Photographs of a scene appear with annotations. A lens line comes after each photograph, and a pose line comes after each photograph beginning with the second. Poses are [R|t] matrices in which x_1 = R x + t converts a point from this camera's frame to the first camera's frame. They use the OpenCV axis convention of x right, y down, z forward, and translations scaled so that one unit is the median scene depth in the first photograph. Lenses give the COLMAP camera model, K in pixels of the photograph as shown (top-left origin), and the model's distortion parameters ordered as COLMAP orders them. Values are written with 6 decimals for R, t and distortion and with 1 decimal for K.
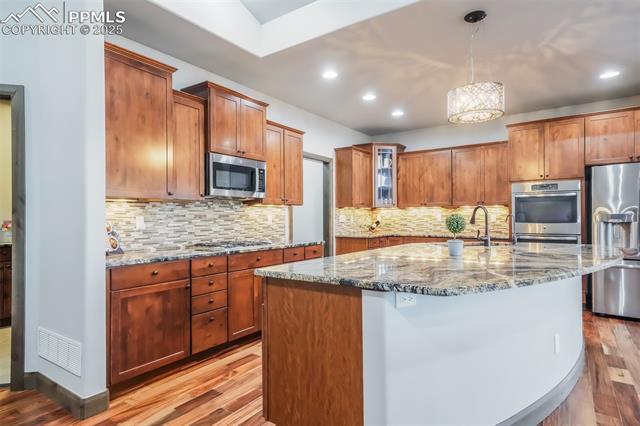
lens RADIAL K [[358.8, 0, 320.8], [0, 358.8, 213.5], [0, 0, 1]] dist [-0.001559, -0.000132]
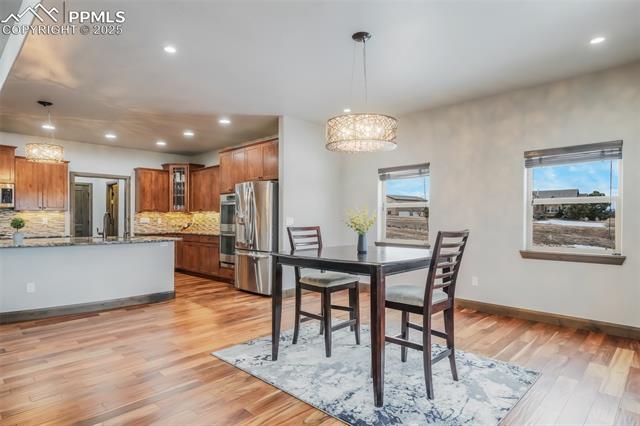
lens RADIAL K [[363.8, 0, 319.3], [0, 363.8, 212.6], [0, 0, 1]] dist [0.000693, 0.000294]
pose [[0.983953, 0.019074, -0.177406, 0.945002], [-0.018553, 0.999817, 0.004594, -0.032857], [0.177461, -0.001228, 0.984127, -0.214390]]
